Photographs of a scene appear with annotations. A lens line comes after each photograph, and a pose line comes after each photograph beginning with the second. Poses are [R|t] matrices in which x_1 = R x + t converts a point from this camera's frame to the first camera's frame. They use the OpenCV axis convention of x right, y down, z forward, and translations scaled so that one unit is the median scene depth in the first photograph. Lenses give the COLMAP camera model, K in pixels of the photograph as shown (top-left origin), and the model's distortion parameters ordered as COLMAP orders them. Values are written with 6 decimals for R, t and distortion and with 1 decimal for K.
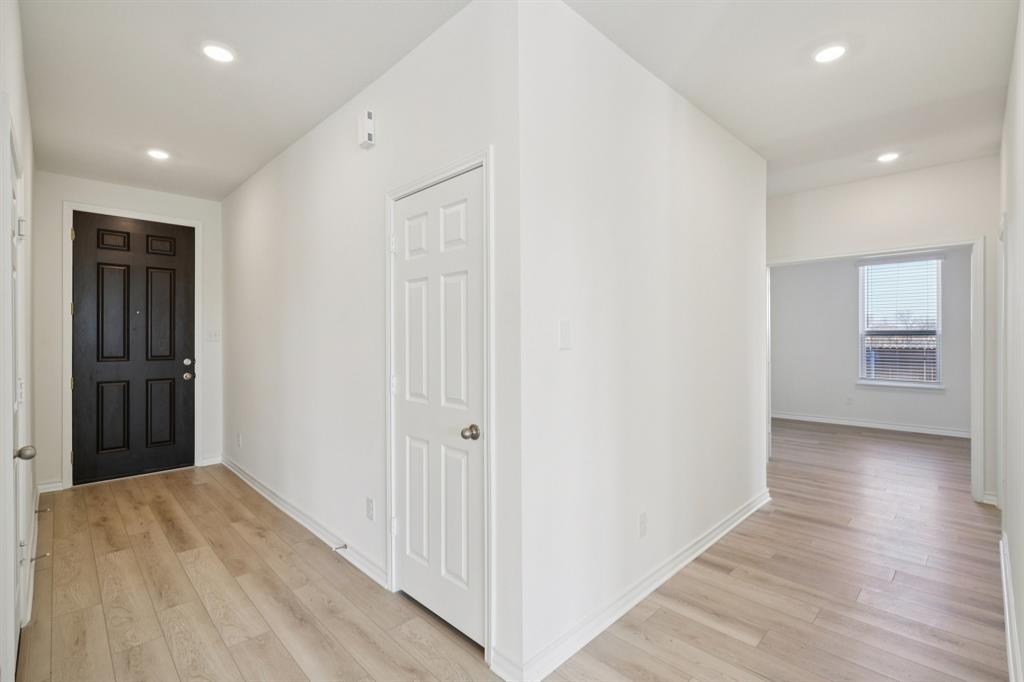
lens RADIAL K [[463.4, 0, 505.5], [0, 463.4, 338.2], [0, 0, 1]] dist [0.002254, -0.001063]
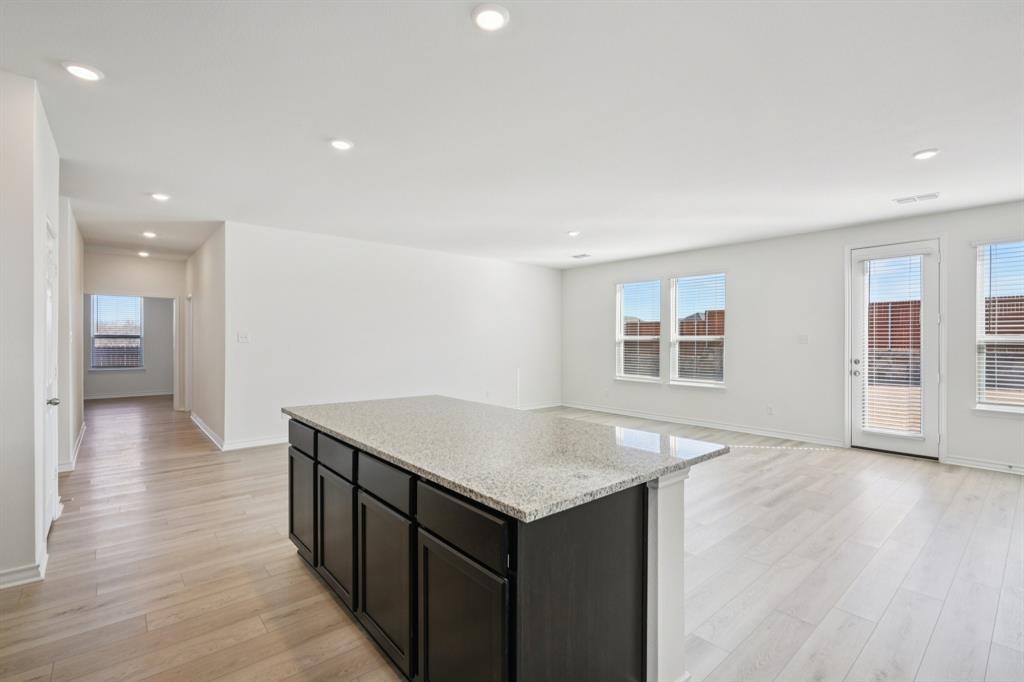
lens RADIAL K [[463.4, 0, 515.7], [0, 463.4, 339.9], [0, 0, 1]] dist [0.002254, -0.001063]
pose [[0.049225, 0.002789, 0.998784, -1.026676], [0.000570, 0.999996, -0.002820, 0.007868], [-0.998788, 0.000708, 0.049223, -0.681089]]
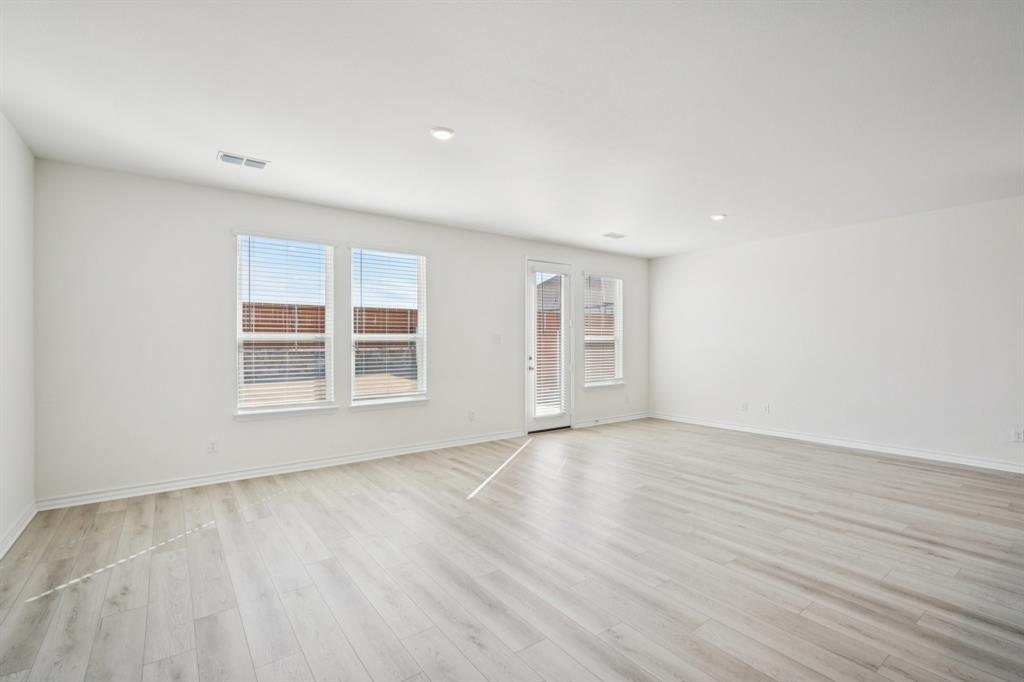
lens RADIAL K [[463.4, 0, 508.9], [0, 463.4, 341.6], [0, 0, 1]] dist [0.002254, -0.001063]
pose [[-0.991353, 0.002467, 0.131200, 0.211925], [0.003269, 0.999977, 0.005897, 0.003111], [-0.131183, 0.006275, -0.991338, -0.067470]]
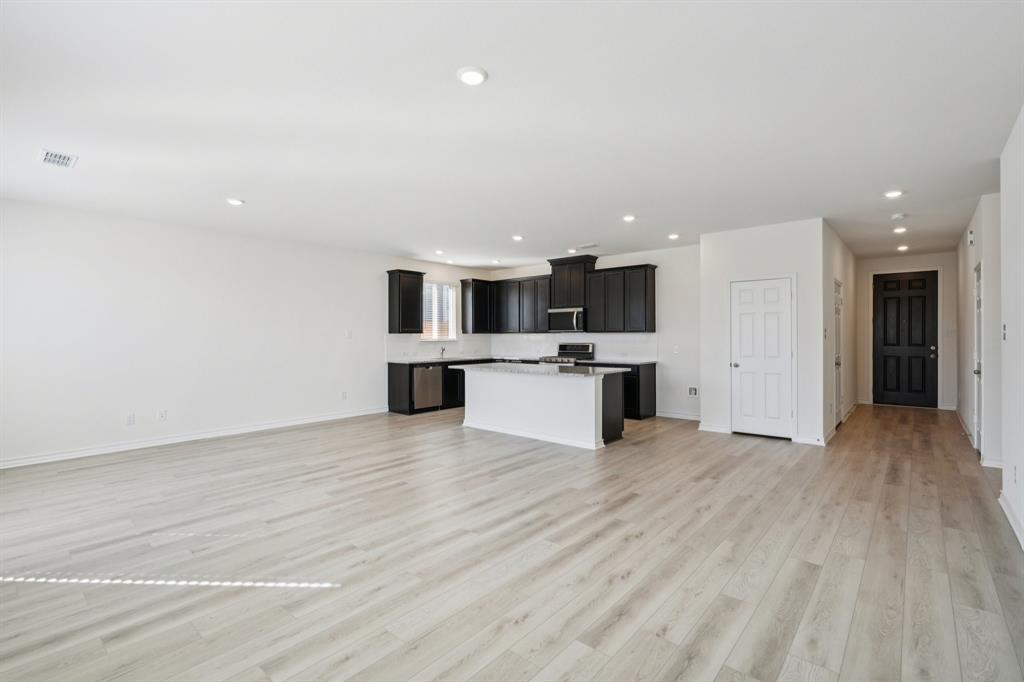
lens RADIAL K [[463.4, 0, 517.8], [0, 463.4, 334.8], [0, 0, 1]] dist [0.002254, -0.001063]
pose [[0.087905, 0.000121, -0.996129, 1.002761], [-0.000492, 1.000000, 0.000078, 0.002101], [0.996129, 0.000484, 0.087905, -0.779577]]
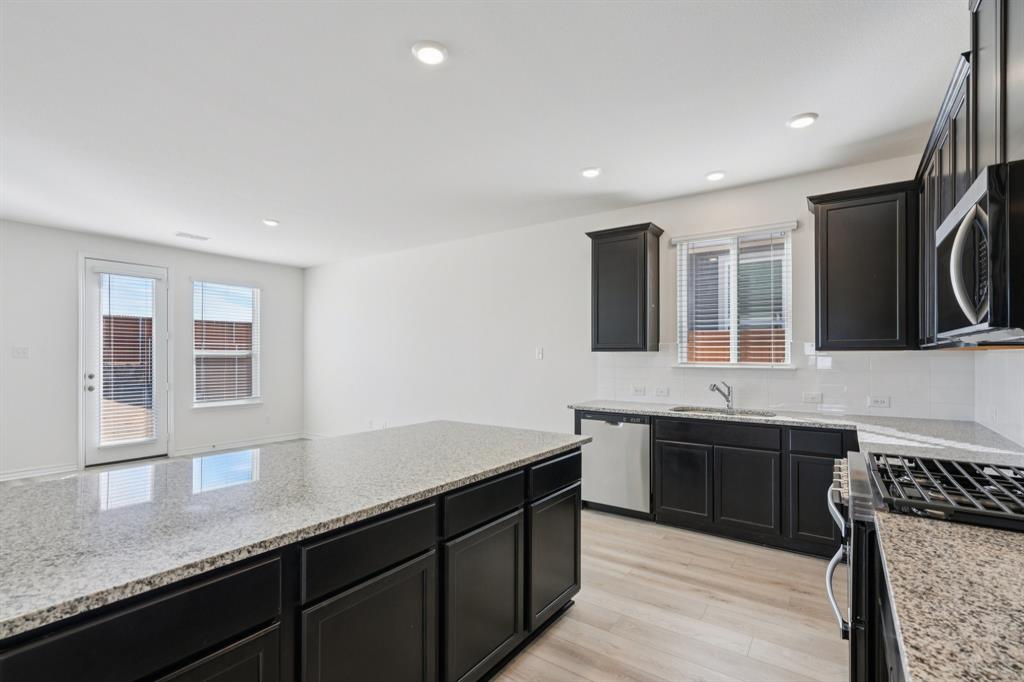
lens RADIAL K [[463.4, 0, 513.2], [0, 463.4, 356.7], [0, 0, 1]] dist [0.002254, -0.001063]
pose [[-0.982326, -0.002319, -0.187161, -0.553133], [-0.003072, 0.999988, 0.003735, 0.005137], [0.187150, 0.004244, -0.982322, -0.127223]]
